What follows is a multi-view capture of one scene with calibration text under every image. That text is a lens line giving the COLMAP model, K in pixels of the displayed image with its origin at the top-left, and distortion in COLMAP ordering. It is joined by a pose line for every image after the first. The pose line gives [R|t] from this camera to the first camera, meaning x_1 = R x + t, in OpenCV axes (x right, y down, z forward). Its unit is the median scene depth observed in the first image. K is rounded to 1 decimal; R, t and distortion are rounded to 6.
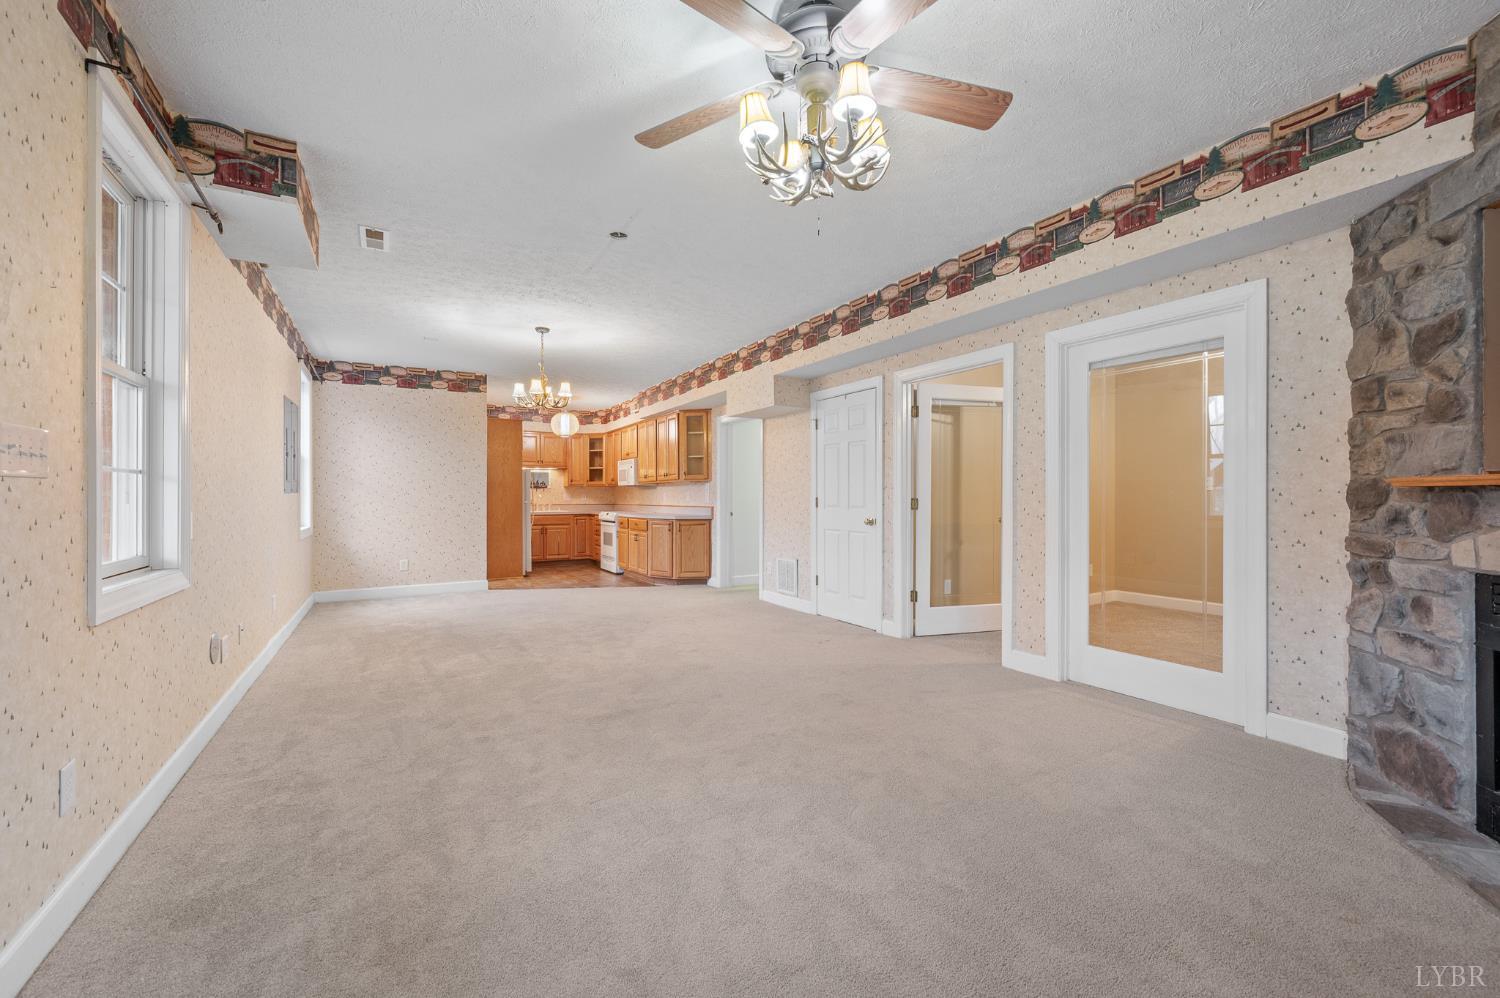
lens RADIAL K [[626.7, 0, 758.9], [0, 626.7, 494.9], [0, 0, 1]] dist [0.003200, -0.000676]
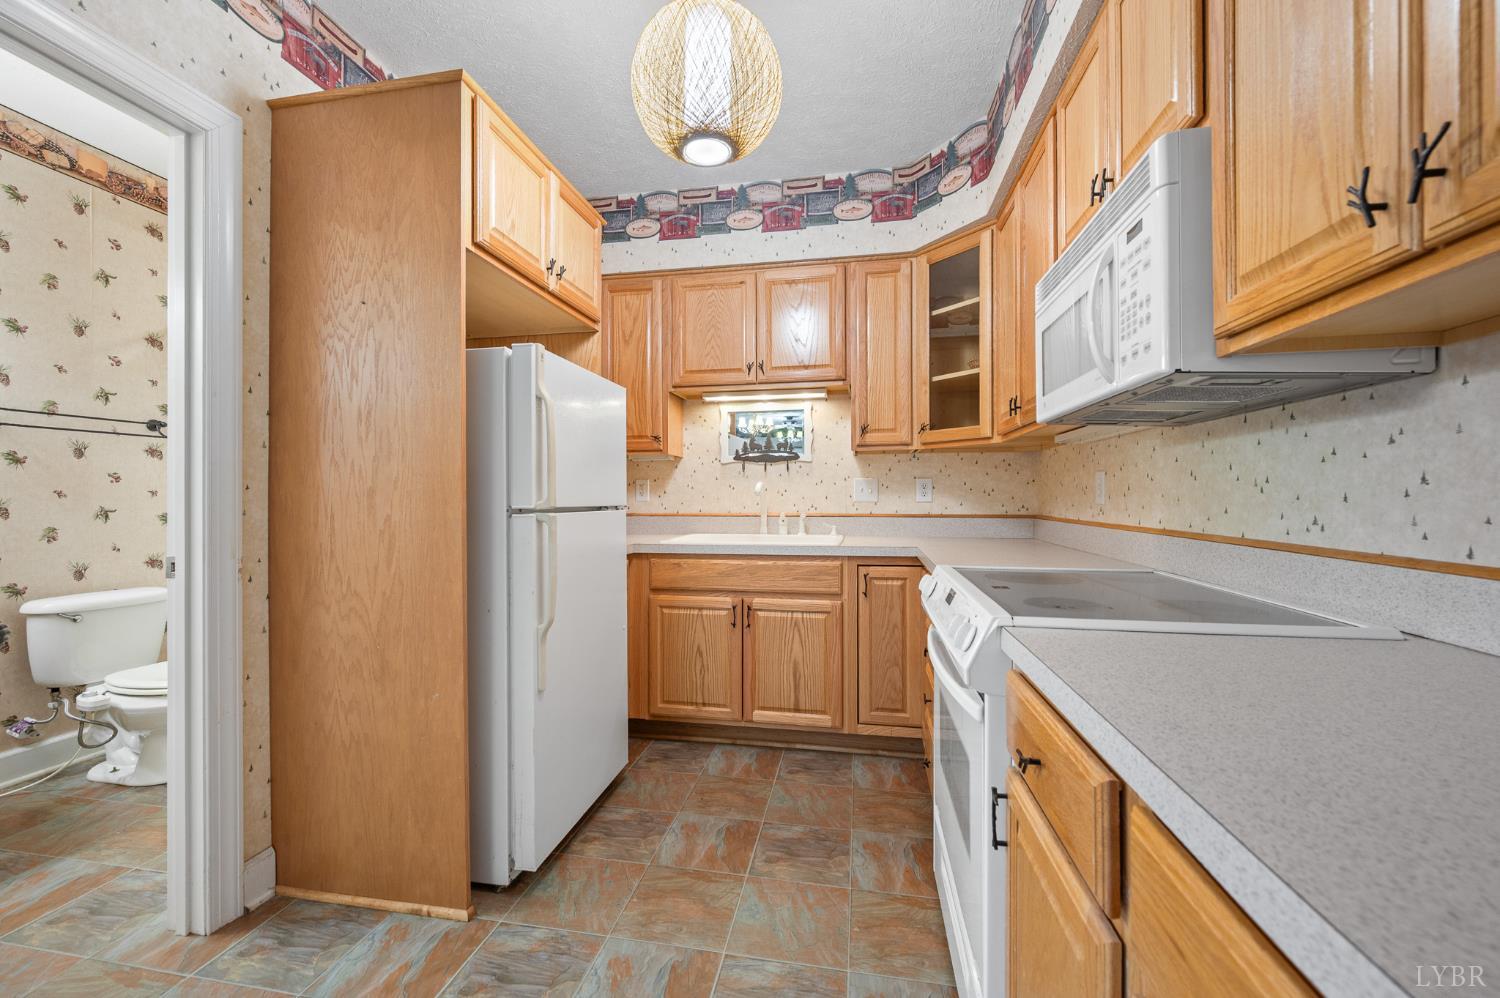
lens RADIAL K [[626.7, 0, 746.2], [0, 626.7, 502.4], [0, 0, 1]] dist [0.003200, -0.000676]
pose [[0.647472, -0.021094, 0.761797, -0.251975], [0.009218, 0.999761, 0.019848, 0.001335], [-0.762033, -0.005829, 0.647512, 0.431483]]
